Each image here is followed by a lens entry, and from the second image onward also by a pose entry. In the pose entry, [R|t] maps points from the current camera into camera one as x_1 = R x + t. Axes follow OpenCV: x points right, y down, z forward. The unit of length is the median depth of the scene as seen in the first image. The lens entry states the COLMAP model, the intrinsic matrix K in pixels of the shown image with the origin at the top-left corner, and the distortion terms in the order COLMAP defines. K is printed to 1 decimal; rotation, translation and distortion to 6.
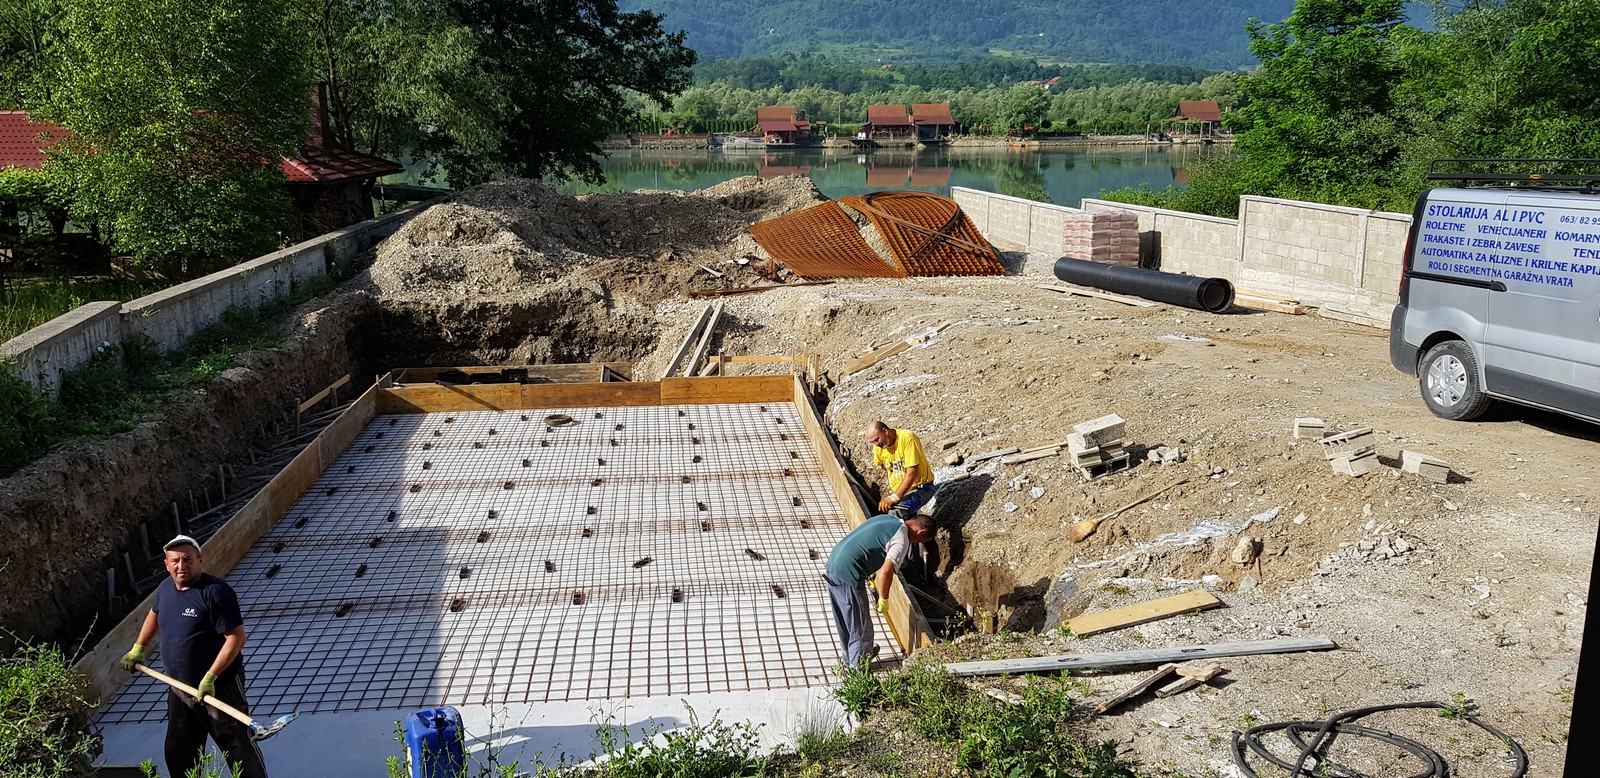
lens RADIAL K [[1225.0, 0, 801.8], [0, 1225.0, 373.5], [0, 0, 1]] dist [0.074930, -0.126104]
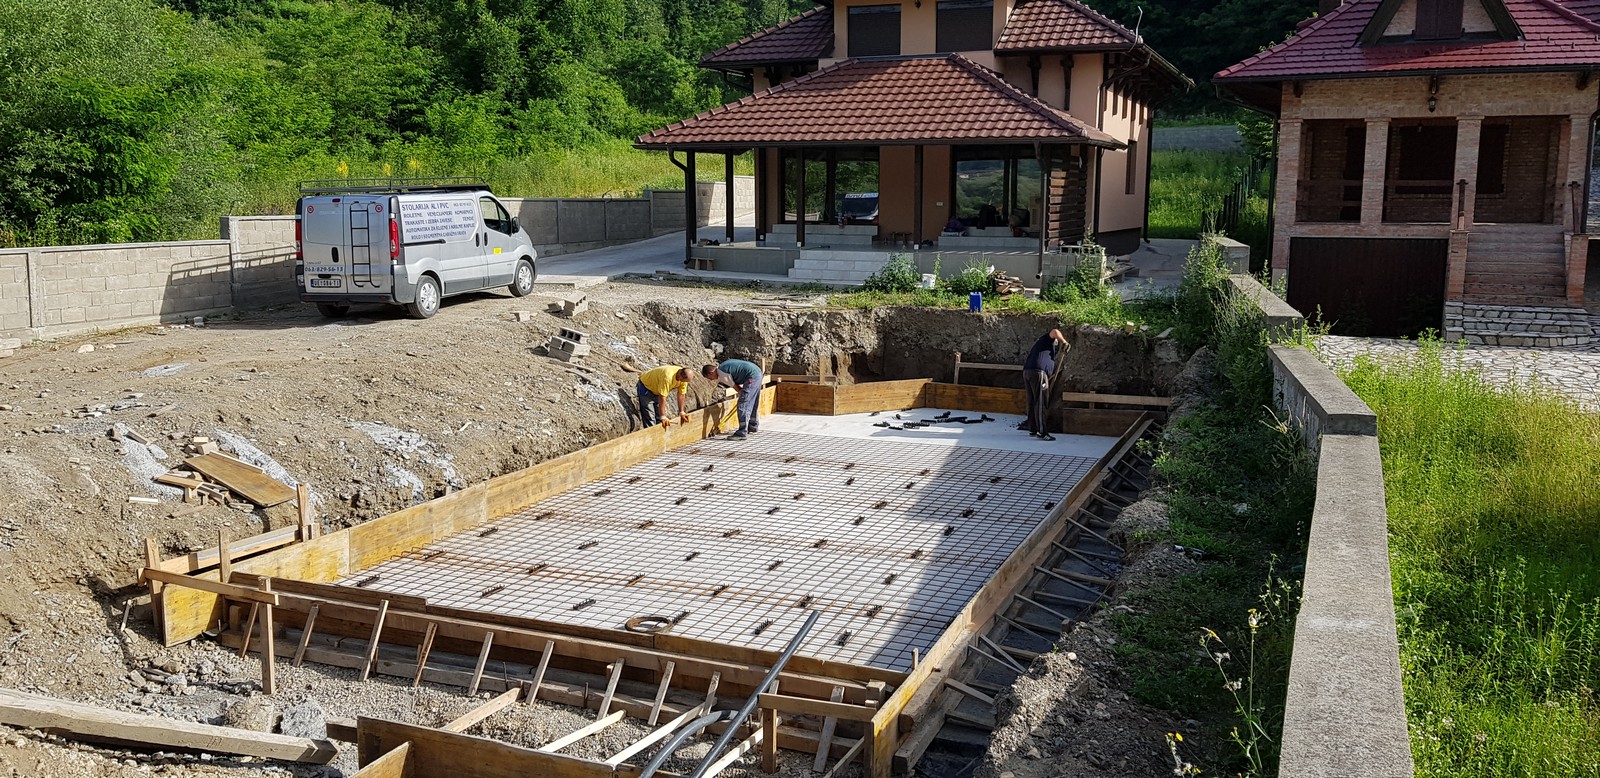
lens RADIAL K [[1249.8, 0, 805.6], [0, 1249.8, 385.8], [0, 0, 1]] dist [0.043213, -0.090847]
pose [[-0.867855, -0.068121, 0.492125, -0.435505], [0.106650, 0.941919, 0.318457, -0.197413], [-0.485236, 0.328859, -0.810184, 1.110508]]
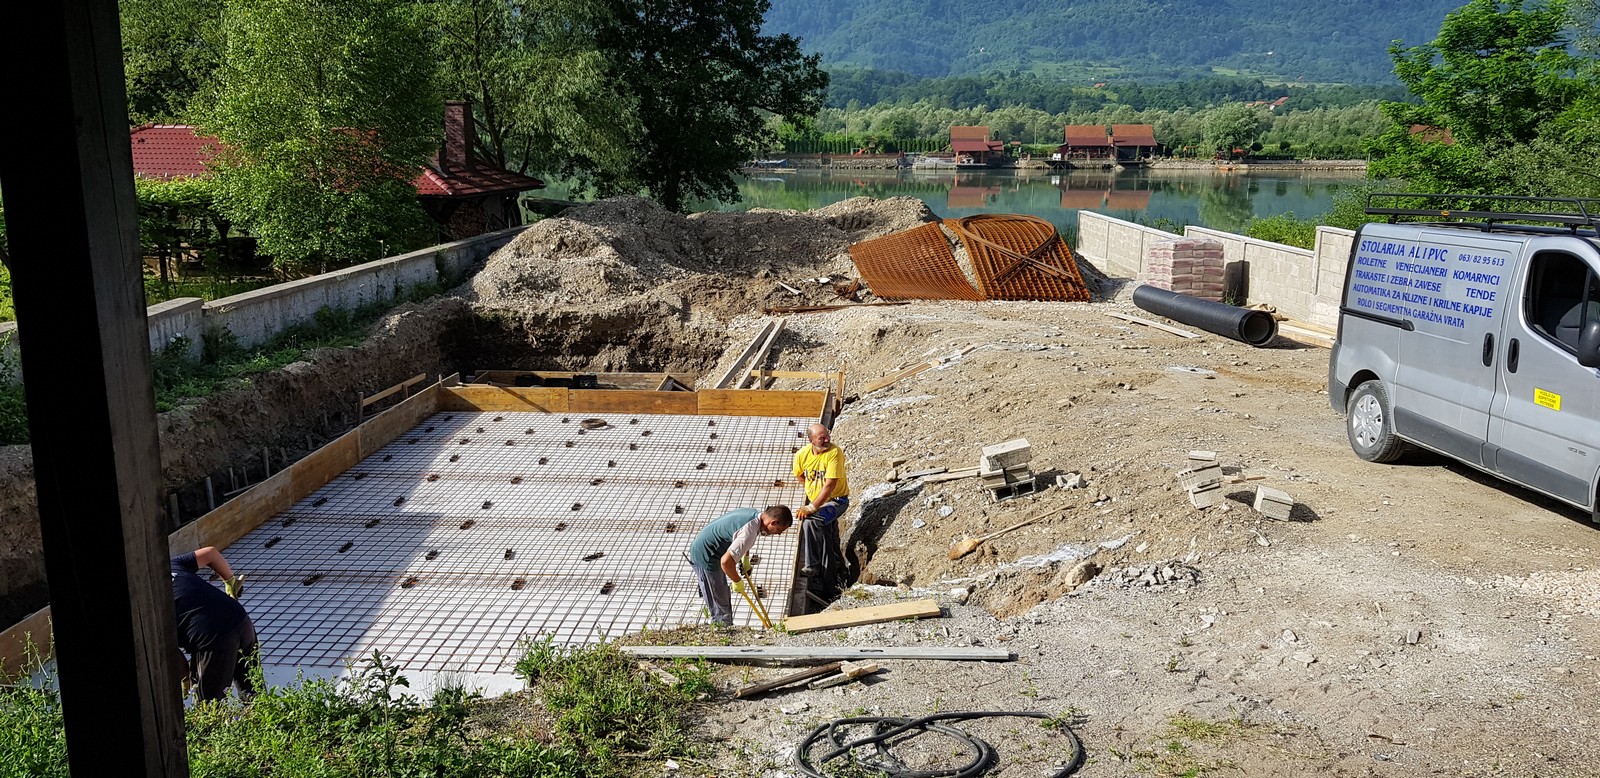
lens RADIAL K [[1228.5, 0, 800.0], [0, 1228.5, 389.0], [0, 0, 1]] dist [0.091062, -0.175095]
pose [[0.985916, 0.043298, -0.161542, 0.115561], [-0.043889, 0.999036, -0.000089, 0.000214], [0.161382, 0.007178, 0.986866, -0.017168]]
